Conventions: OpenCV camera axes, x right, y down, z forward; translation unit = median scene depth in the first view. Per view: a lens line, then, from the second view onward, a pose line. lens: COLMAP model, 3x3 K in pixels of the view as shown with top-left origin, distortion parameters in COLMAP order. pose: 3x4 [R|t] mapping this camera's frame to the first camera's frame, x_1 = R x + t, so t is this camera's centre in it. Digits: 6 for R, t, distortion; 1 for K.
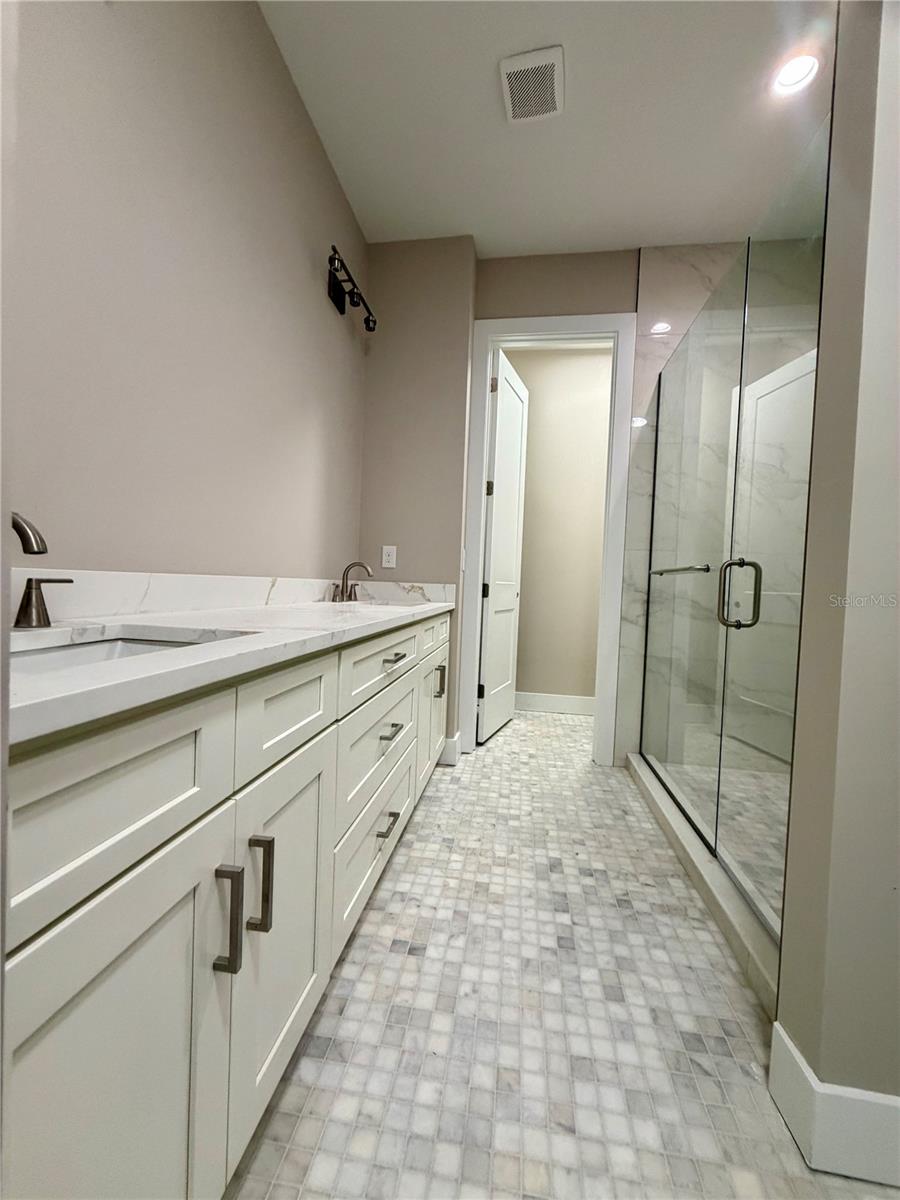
lens RADIAL K [[478.5, 0, 449.9], [0, 478.5, 605.1], [0, 0, 1]] dist [0.000544, -0.000321]
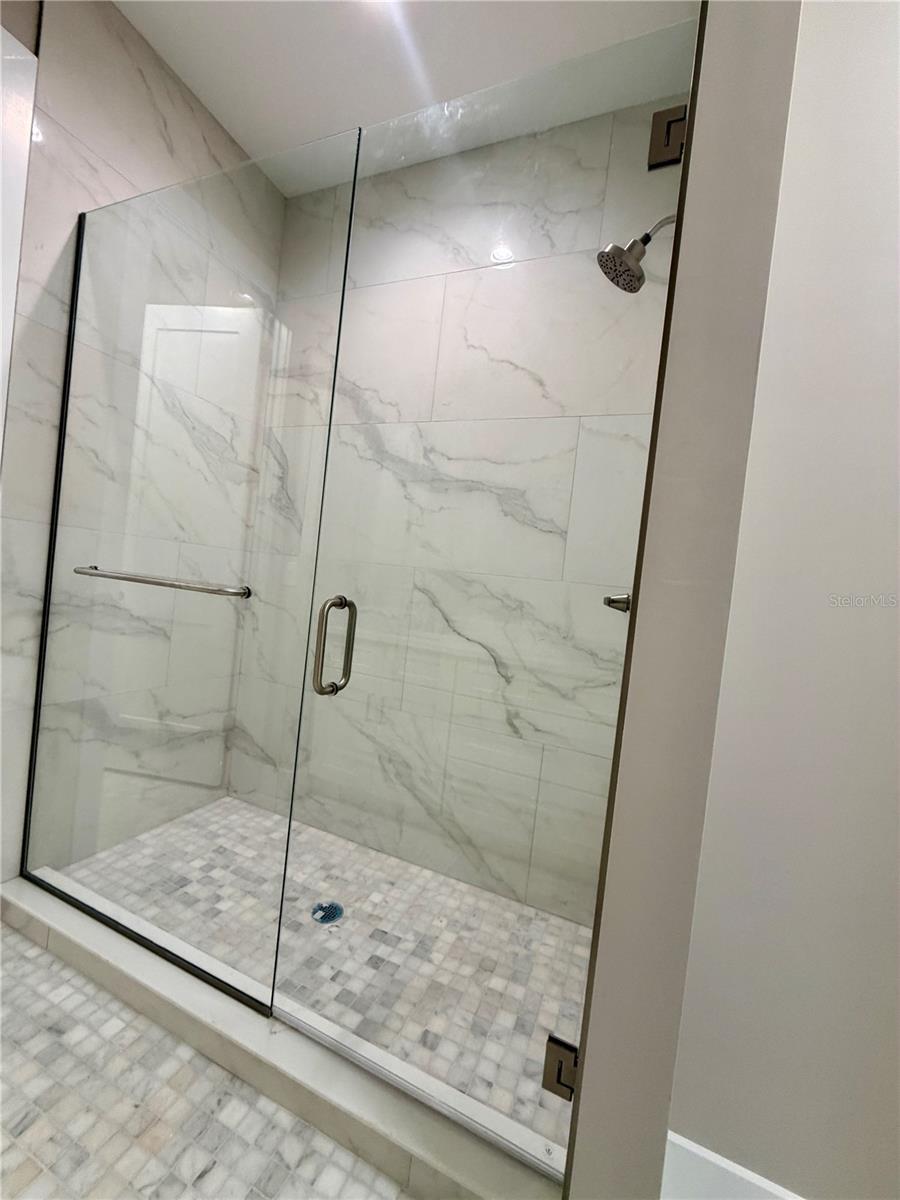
lens RADIAL K [[478.5, 0, 452.0], [0, 478.5, 597.9], [0, 0, 1]] dist [0.000544, -0.000321]
pose [[0.244505, -0.038480, 0.968884, -0.025252], [-0.056842, 0.996925, 0.053938, -0.105478], [-0.967981, -0.068261, 0.241566, 0.496748]]
